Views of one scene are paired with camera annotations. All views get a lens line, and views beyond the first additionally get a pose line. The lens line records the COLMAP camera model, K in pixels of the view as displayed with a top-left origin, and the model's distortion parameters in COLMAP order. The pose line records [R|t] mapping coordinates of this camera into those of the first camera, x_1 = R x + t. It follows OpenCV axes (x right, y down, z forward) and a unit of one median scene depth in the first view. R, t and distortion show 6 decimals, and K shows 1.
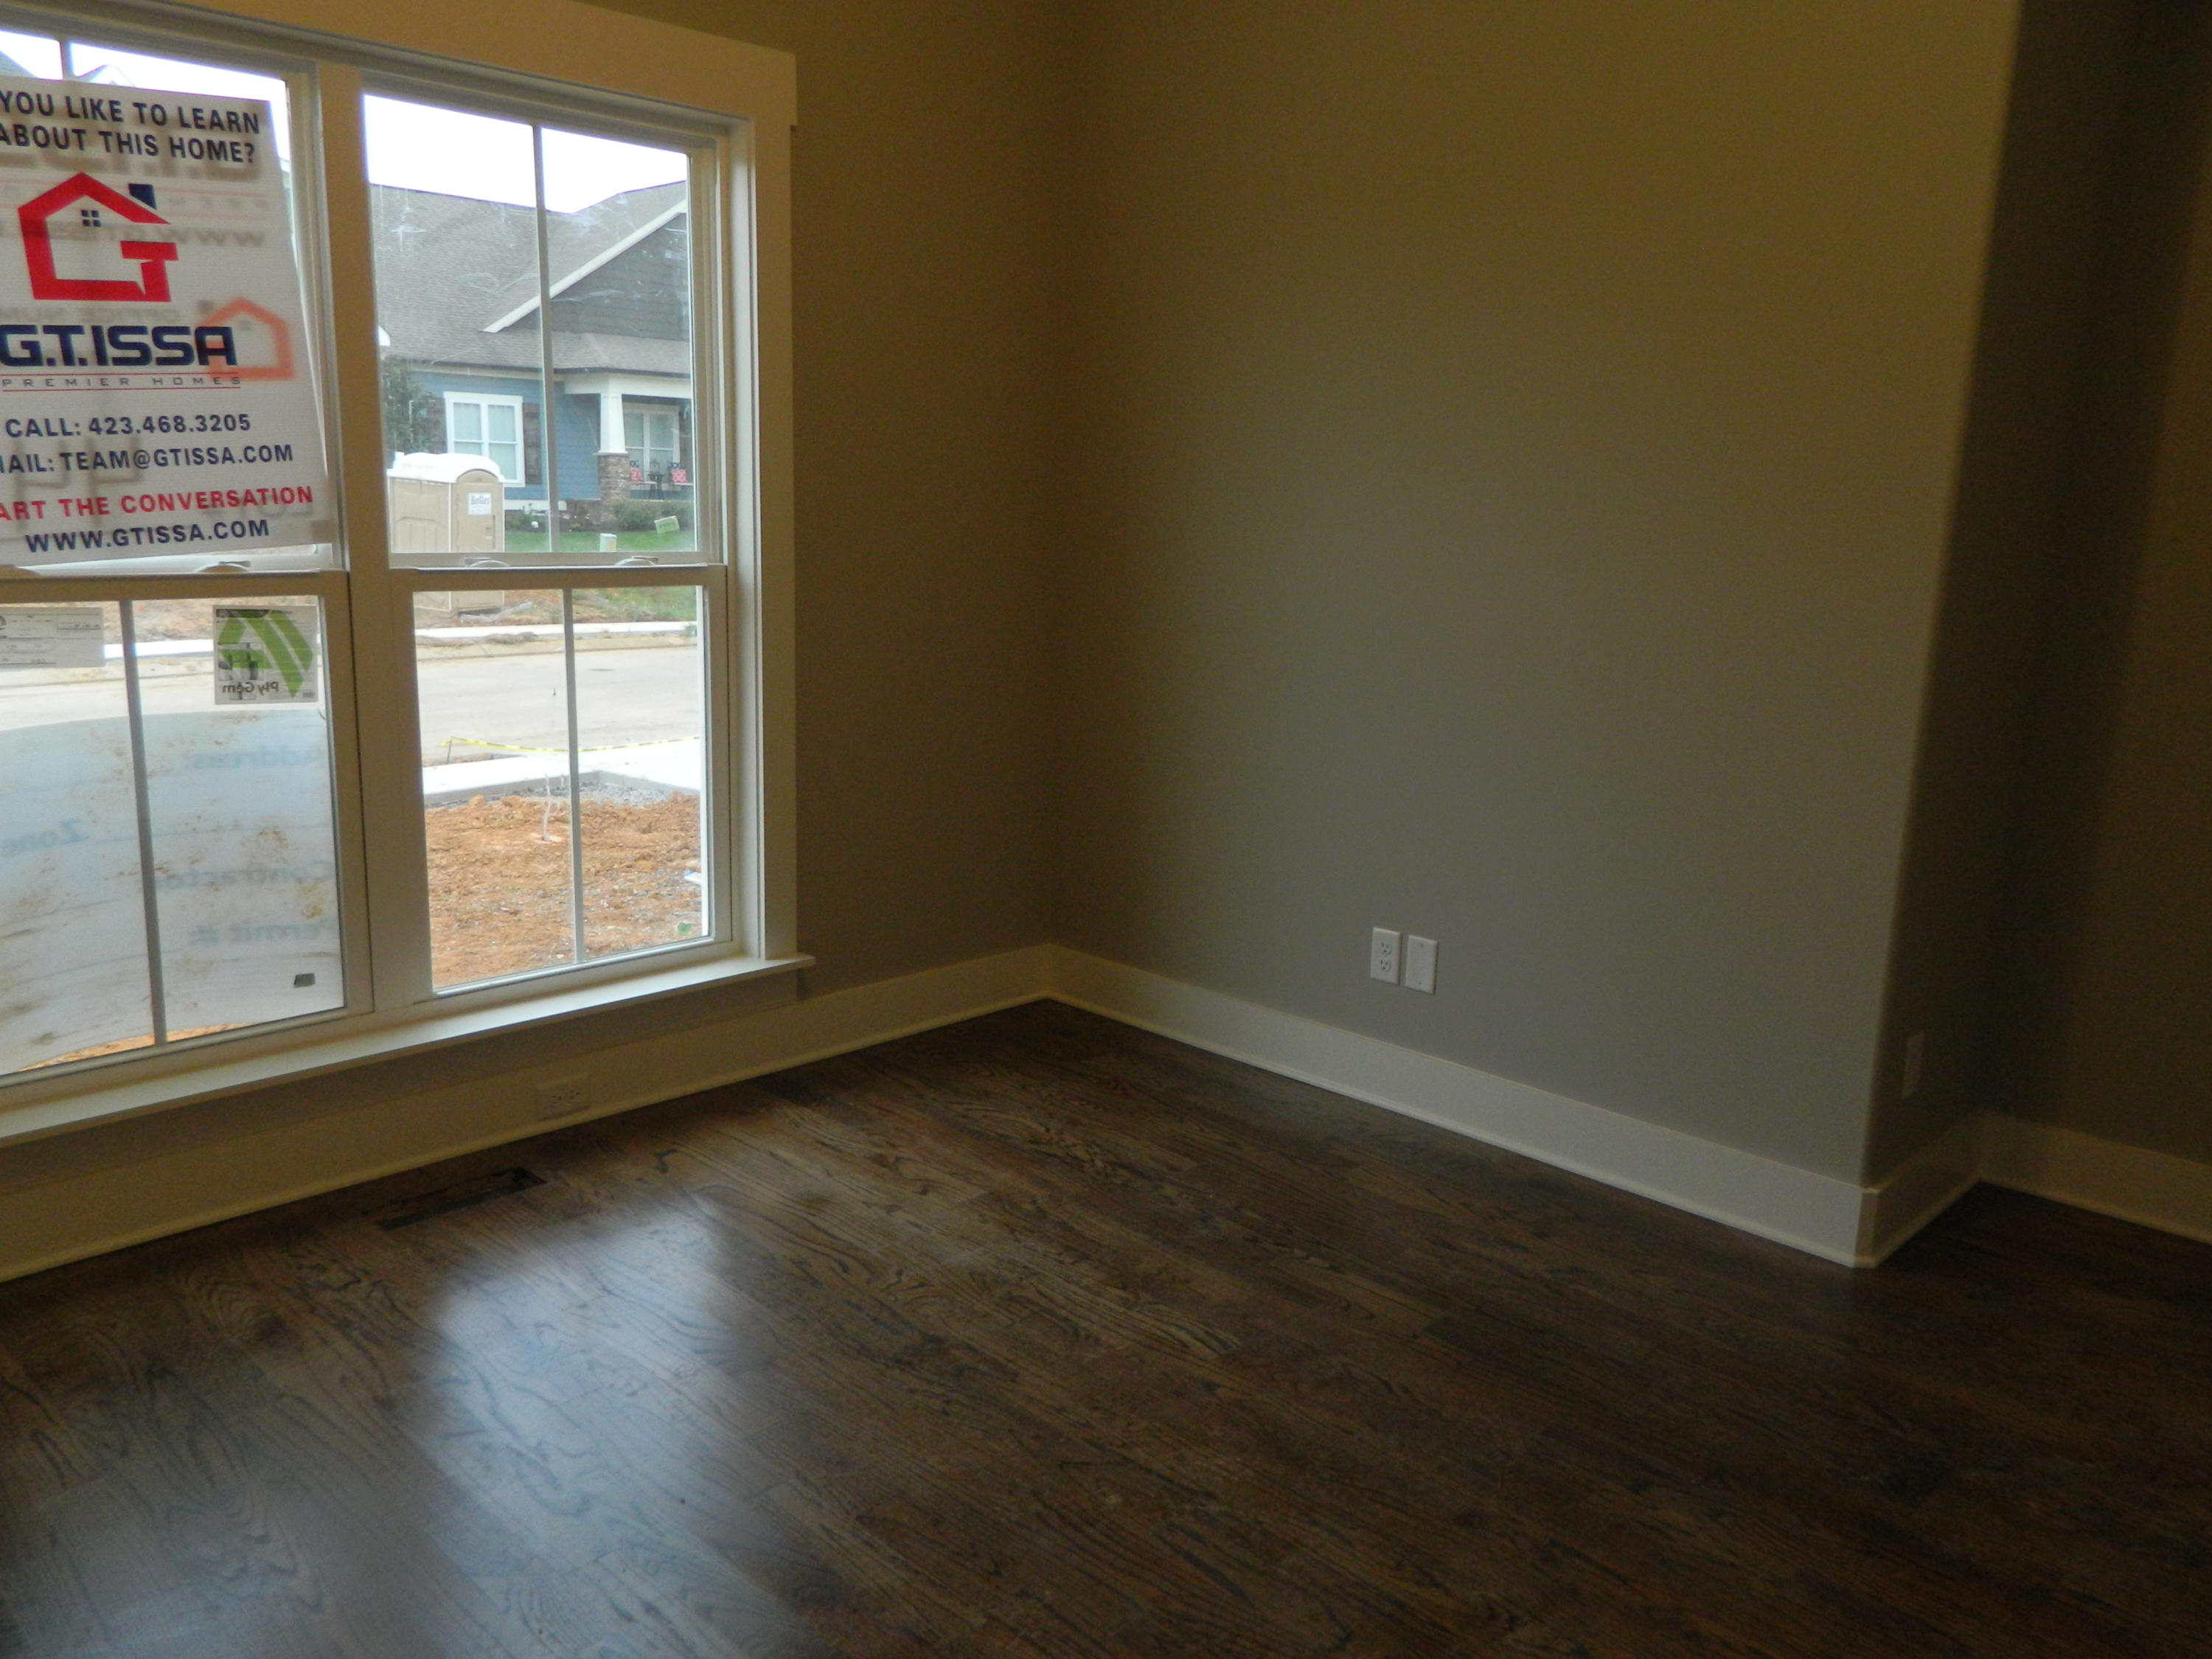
lens RADIAL K [[1658.5, 0, 1106.0], [0, 1658.5, 829.5], [0, 0, 1]] dist [0.003256, -0.004762]
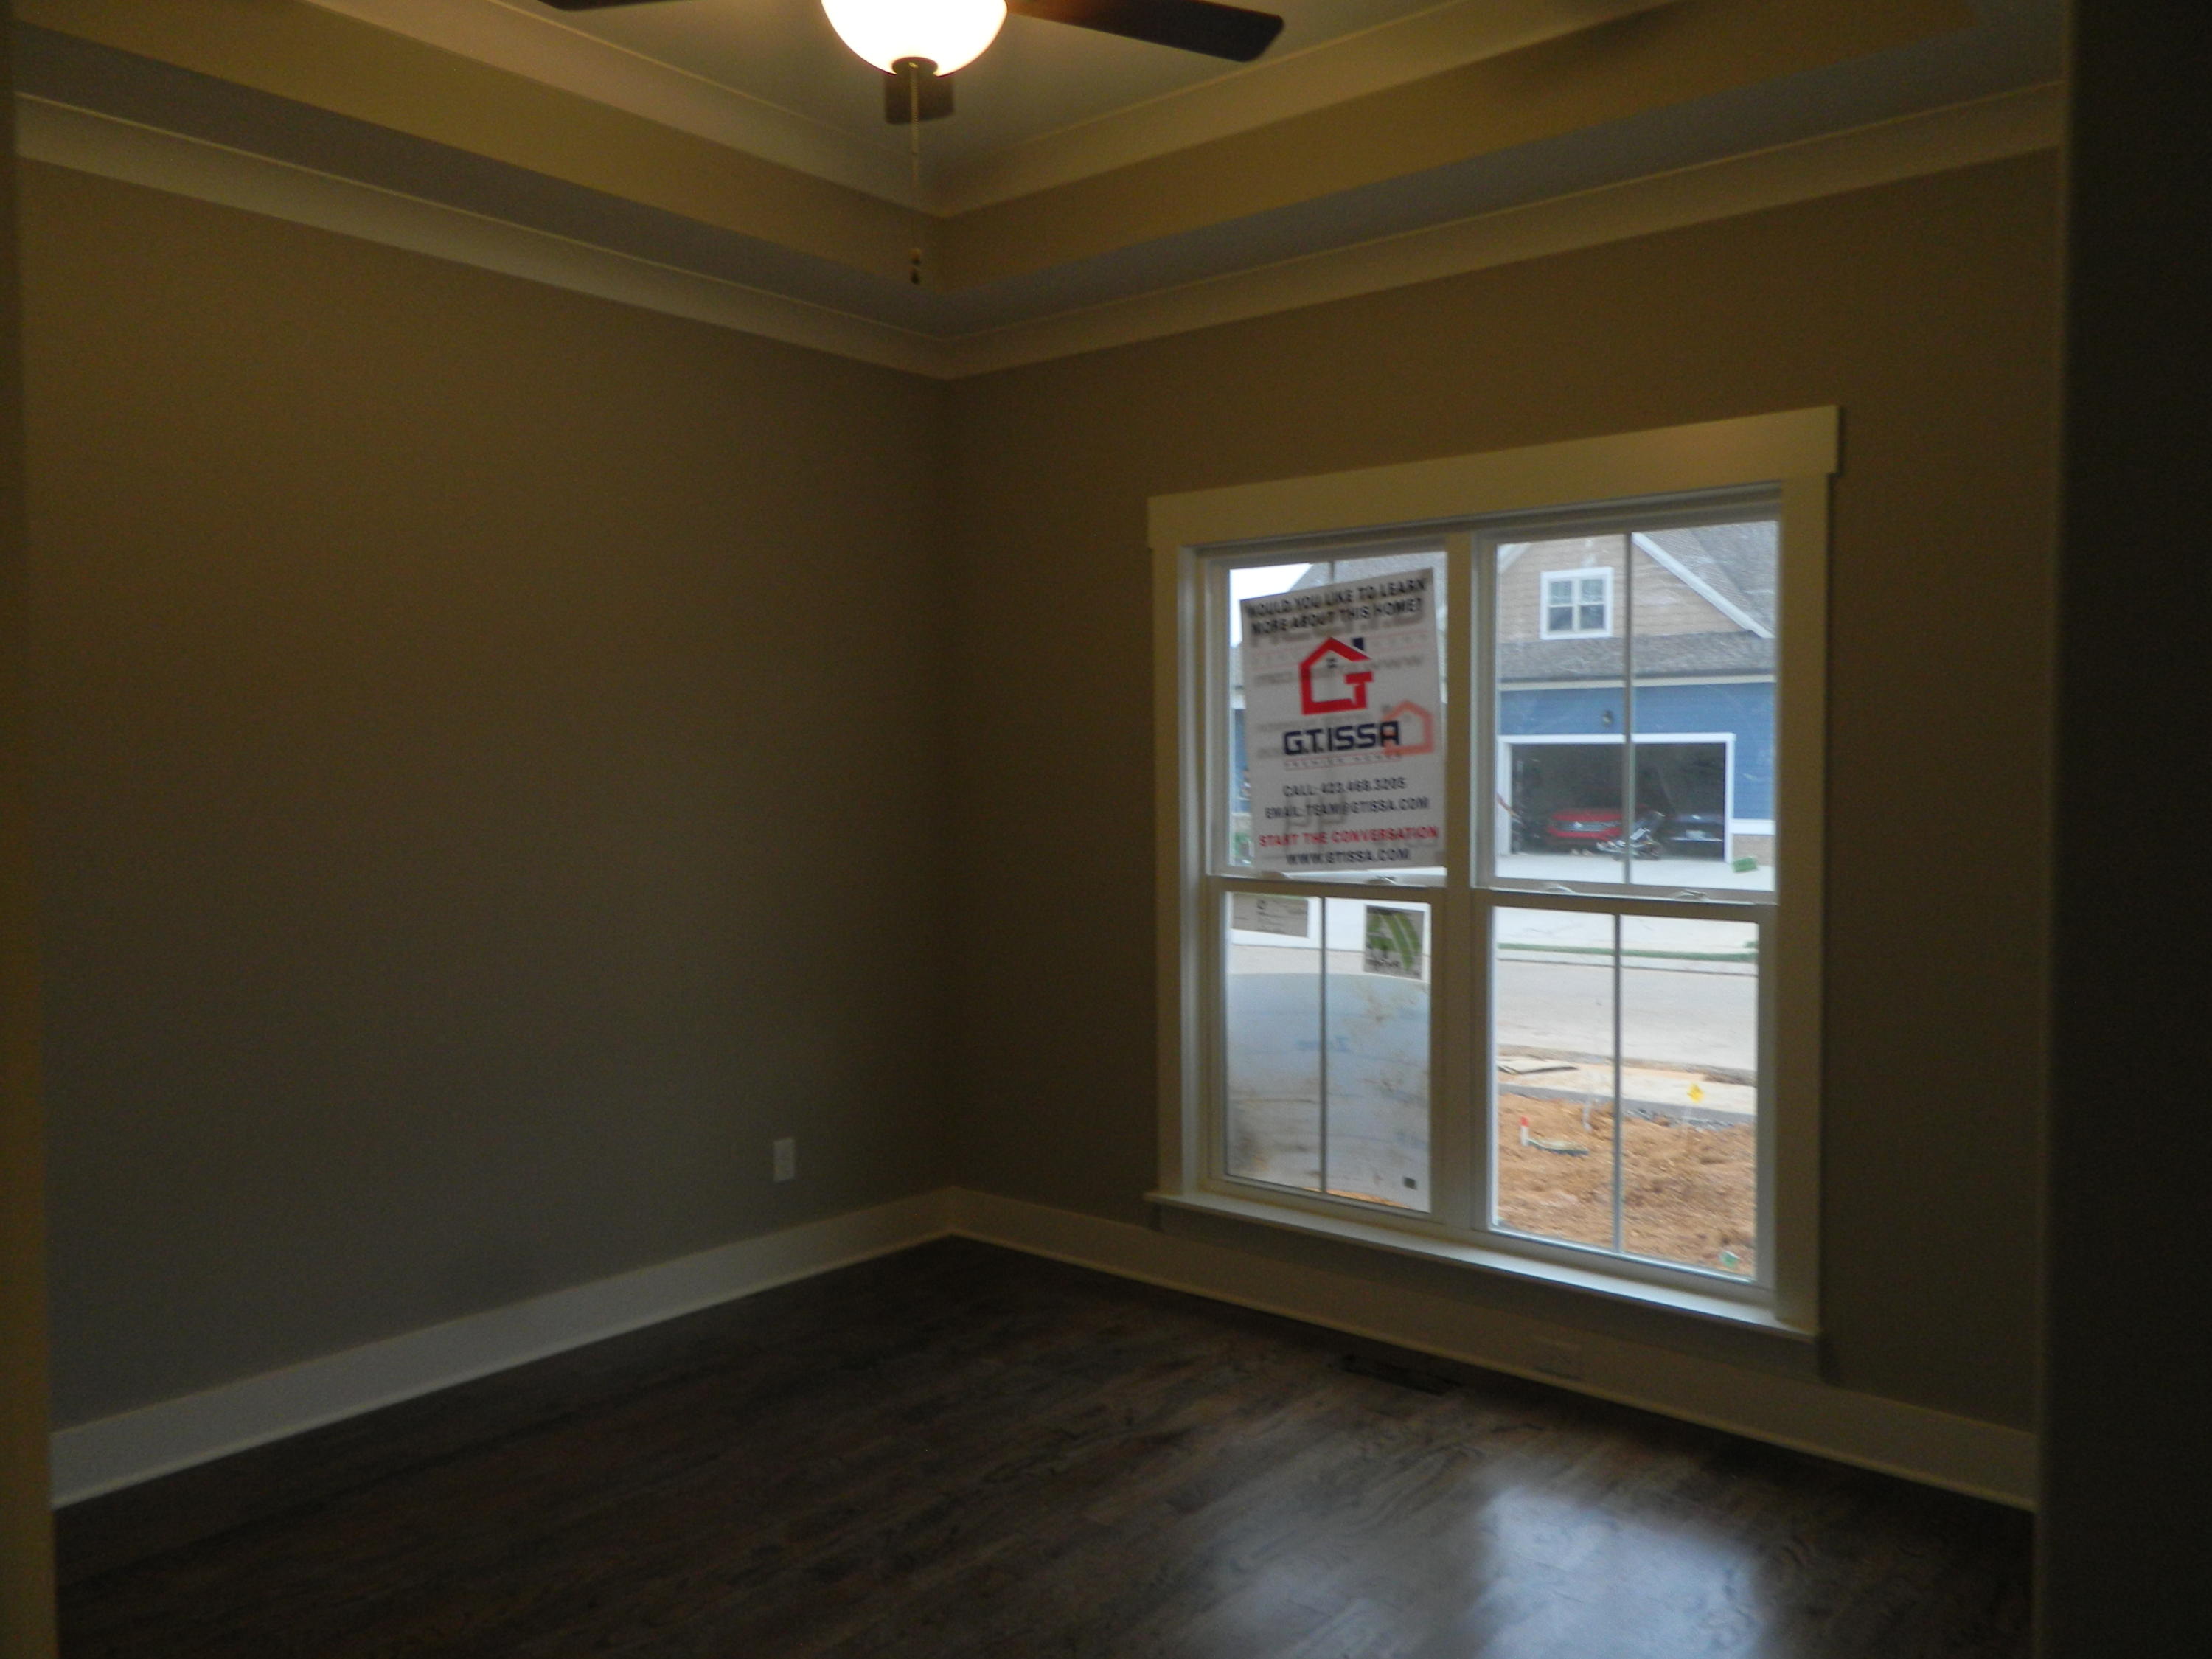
lens RADIAL K [[1658.5, 0, 1106.0], [0, 1658.5, 829.5], [0, 0, 1]] dist [0.003256, -0.004762]
pose [[0.074125, 0.011314, -0.997185, 0.946438], [-0.200575, 0.979671, -0.003795, -0.153325], [0.976870, 0.200291, 0.074887, 0.669211]]
